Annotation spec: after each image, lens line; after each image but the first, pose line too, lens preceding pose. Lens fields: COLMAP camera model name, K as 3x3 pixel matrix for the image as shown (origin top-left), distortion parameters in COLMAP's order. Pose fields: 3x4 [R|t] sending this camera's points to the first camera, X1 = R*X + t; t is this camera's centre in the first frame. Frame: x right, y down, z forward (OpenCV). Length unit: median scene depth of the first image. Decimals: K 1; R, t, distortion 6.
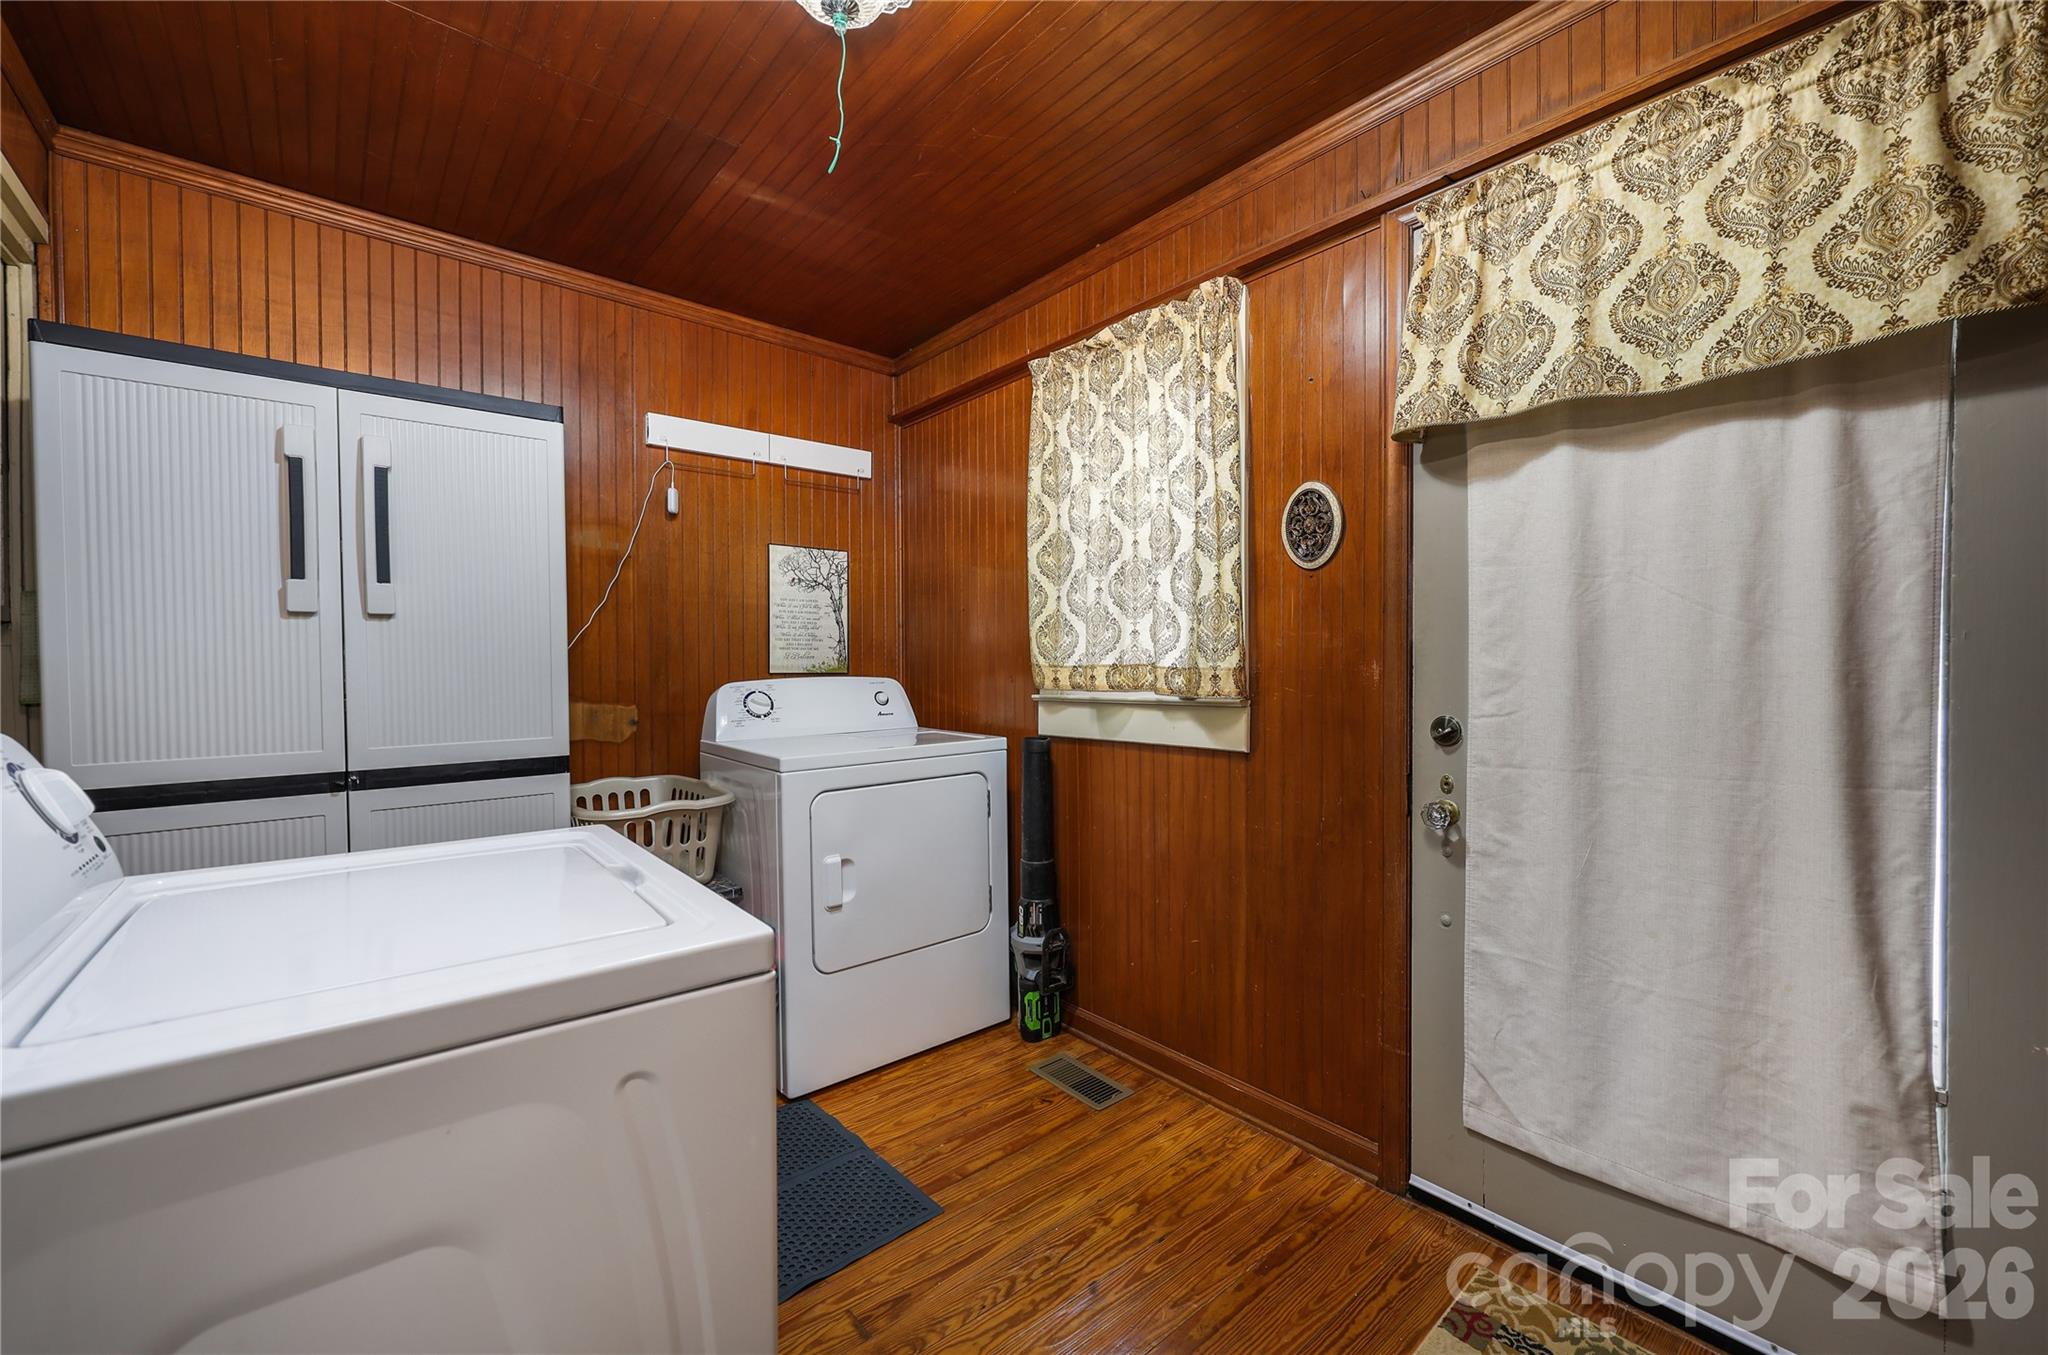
lens RADIAL K [[822.1, 0, 1022.1], [0, 822.1, 673.8], [0, 0, 1]] dist [-0.000537, 0.000115]
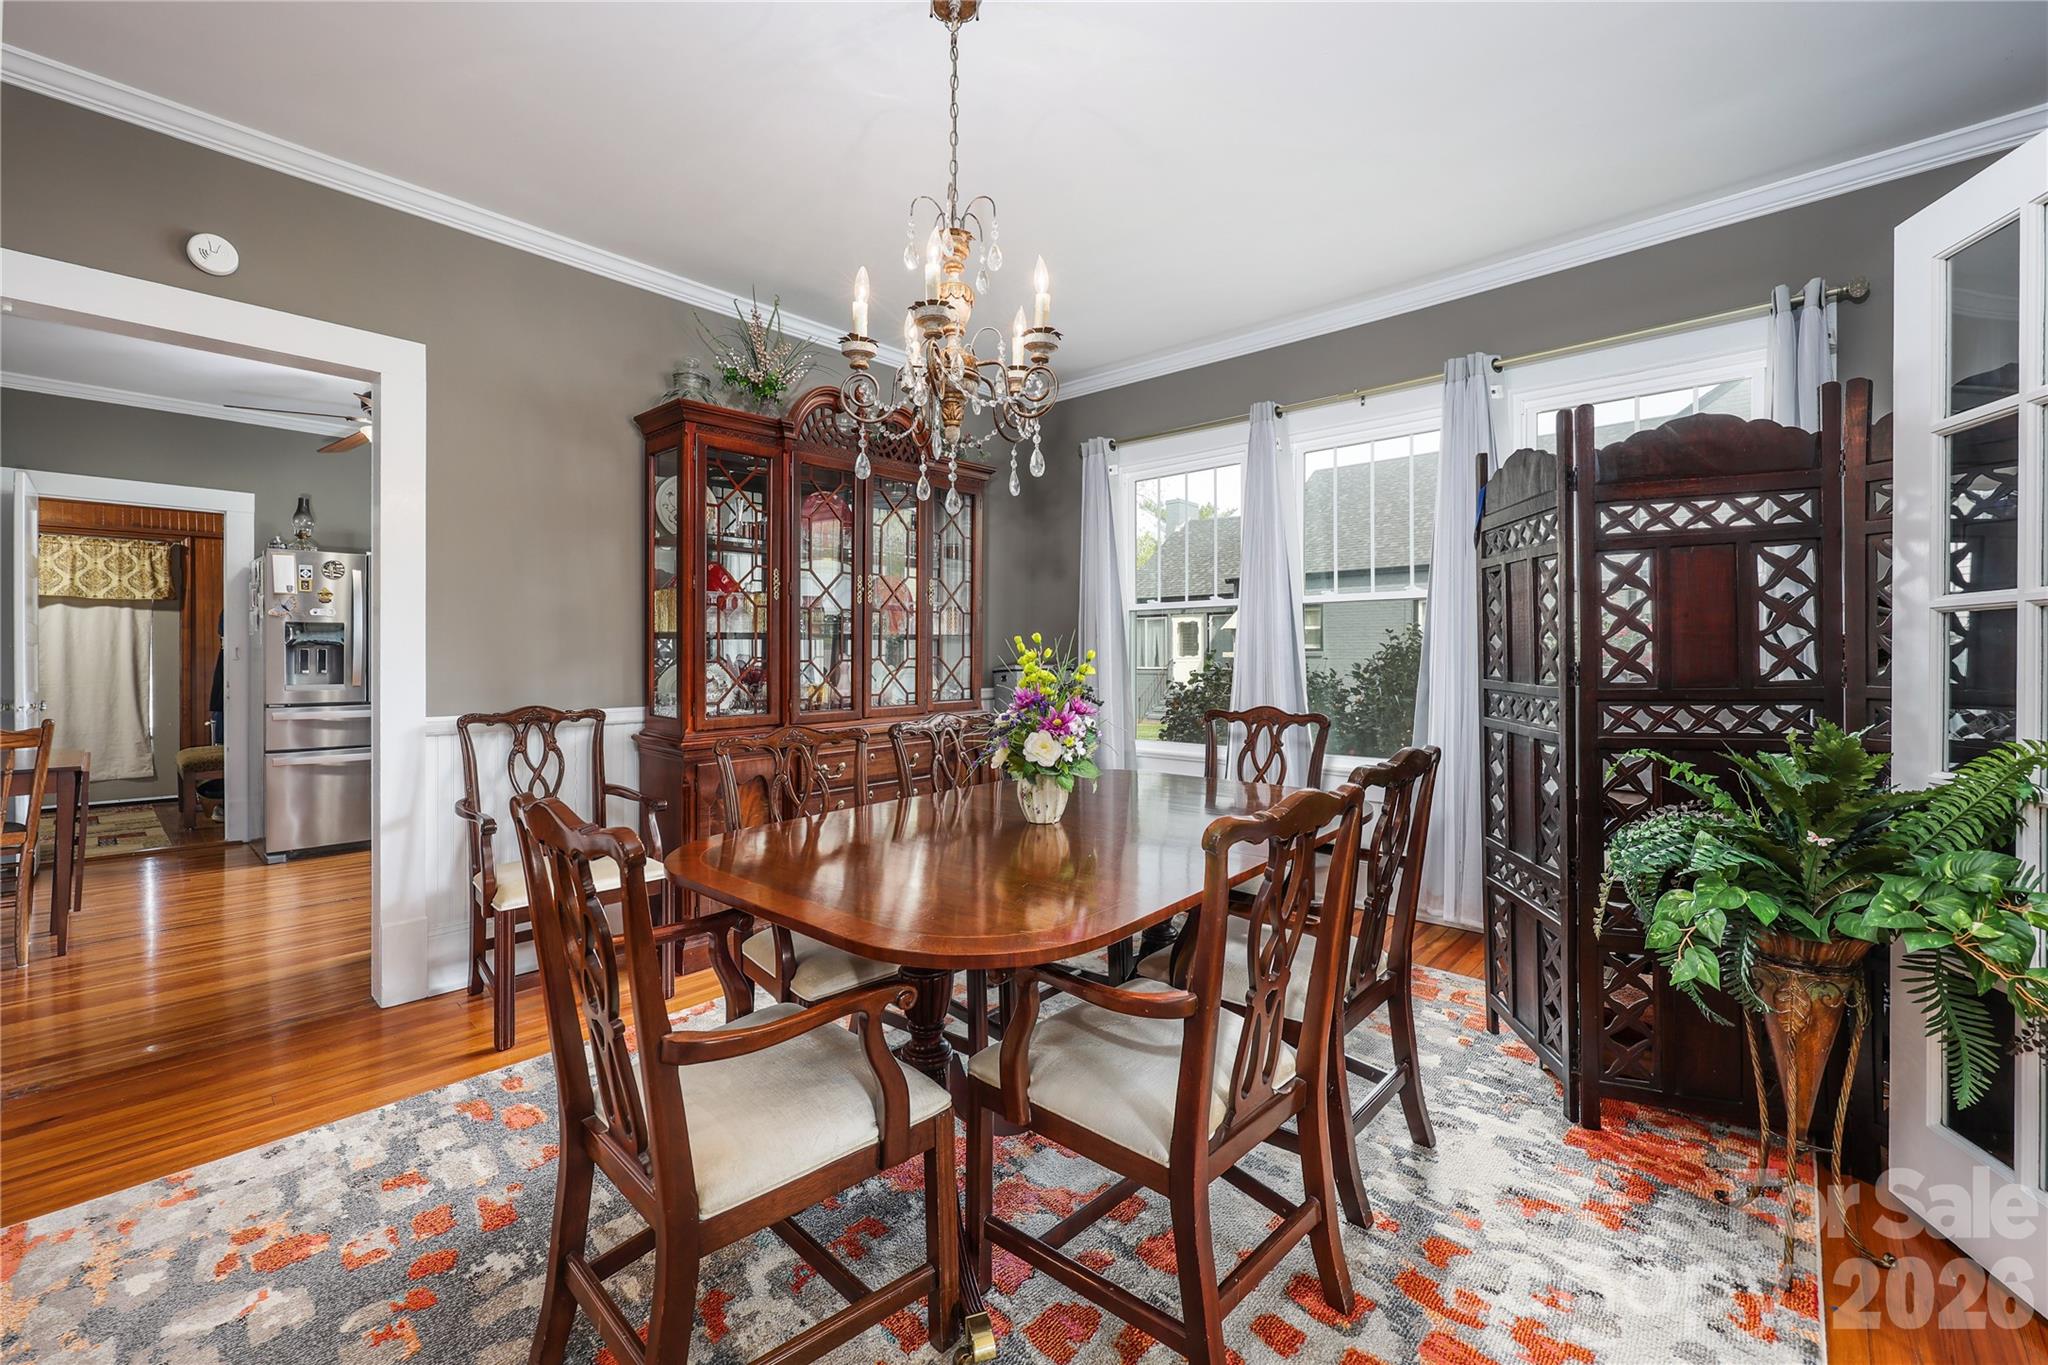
lens RADIAL K [[822.1, 0, 1020.6], [0, 822.1, 671.9], [0, 0, 1]] dist [-0.000537, 0.000115]
pose [[-0.151833, 0.000991, 0.988406, -4.828418], [0.011880, 0.999929, 0.000822, 0.131962], [-0.988335, 0.011867, -0.151834, -3.634662]]
